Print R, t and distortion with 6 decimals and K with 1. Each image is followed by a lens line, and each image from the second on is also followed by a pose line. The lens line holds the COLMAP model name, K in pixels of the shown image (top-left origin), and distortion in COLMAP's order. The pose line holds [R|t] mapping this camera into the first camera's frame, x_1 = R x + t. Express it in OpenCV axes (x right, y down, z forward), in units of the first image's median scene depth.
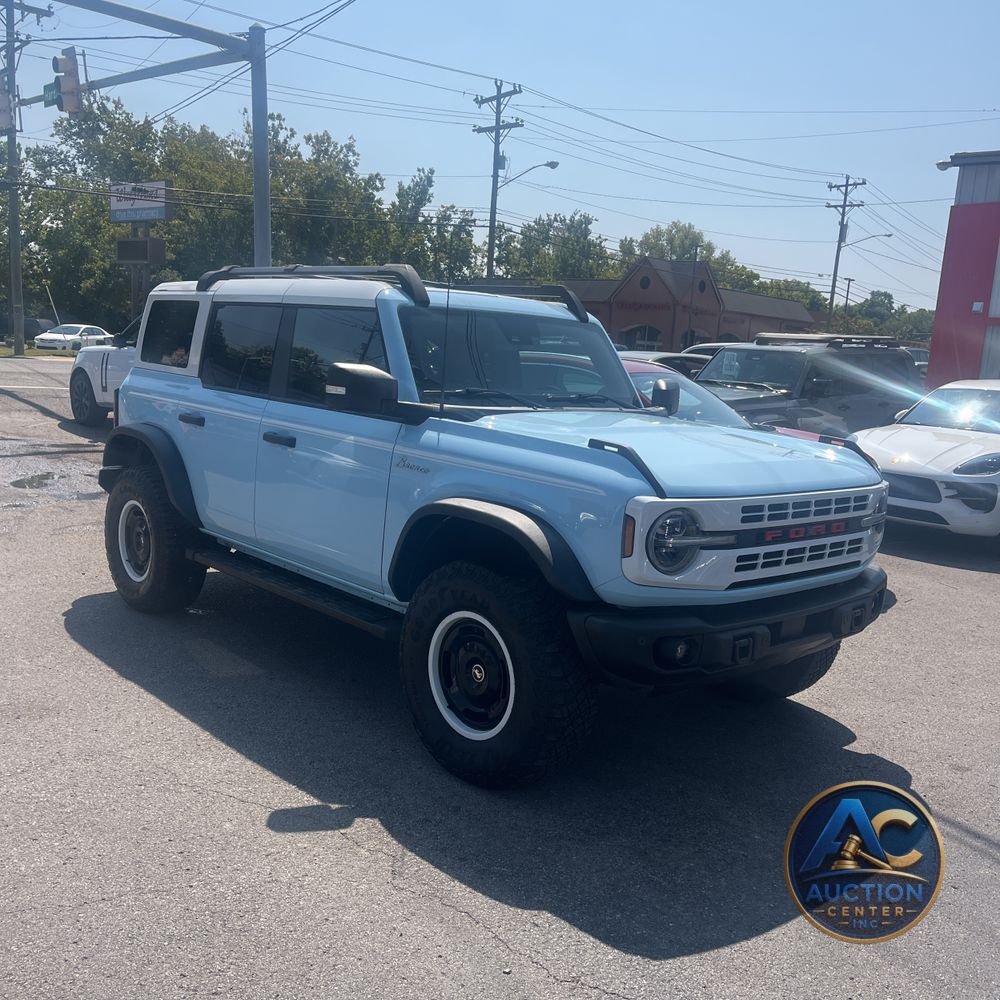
lens RADIAL K [[1018.8, 0, 505.1], [0, 1018.8, 509.7], [0, 0, 1]] dist [0.027705, 0.000000]
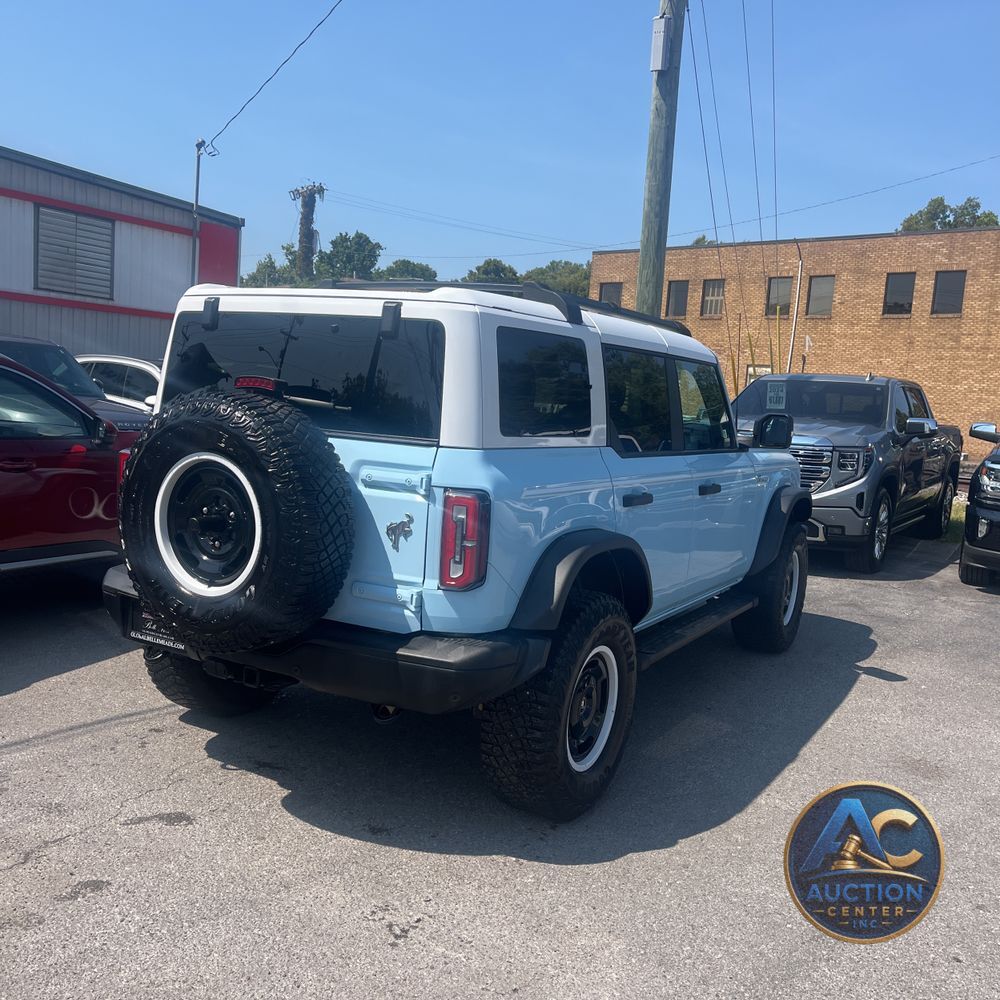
lens RADIAL K [[1018.8, 0, 502.6], [0, 1018.8, 506.5], [0, 0, 1]] dist [0.027705, 0.000000]
pose [[-0.312691, -0.191422, 0.930366, -0.100977], [0.060947, 0.973421, 0.220765, -0.026360], [-0.947898, 0.125734, -0.292714, 0.134530]]
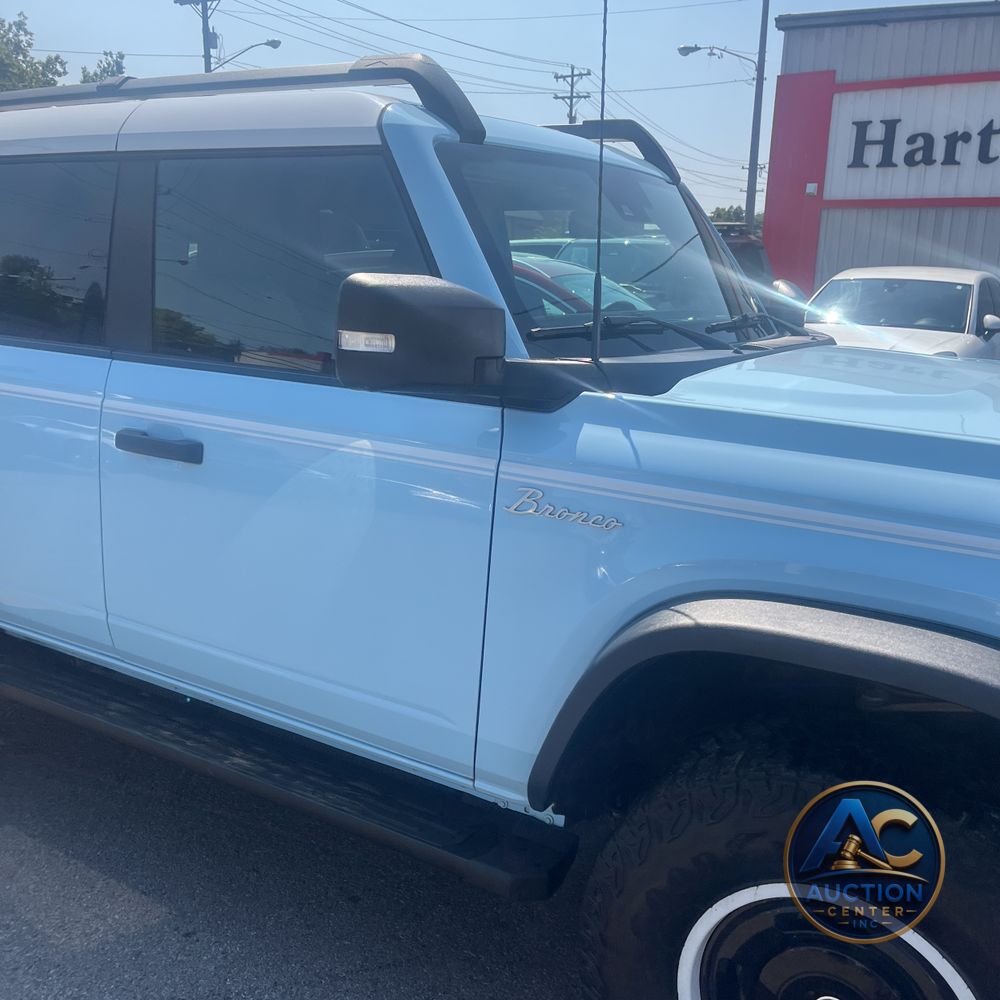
lens RADIAL K [[1018.8, 0, 505.6], [0, 1018.8, 505.0], [0, 0, 1]] dist [0.027705, 0.000000]
pose [[0.964423, -0.094617, 0.246852, -0.016631], [0.072827, 0.992716, 0.095978, -0.006715], [-0.254135, -0.074586, 0.964289, 0.045394]]
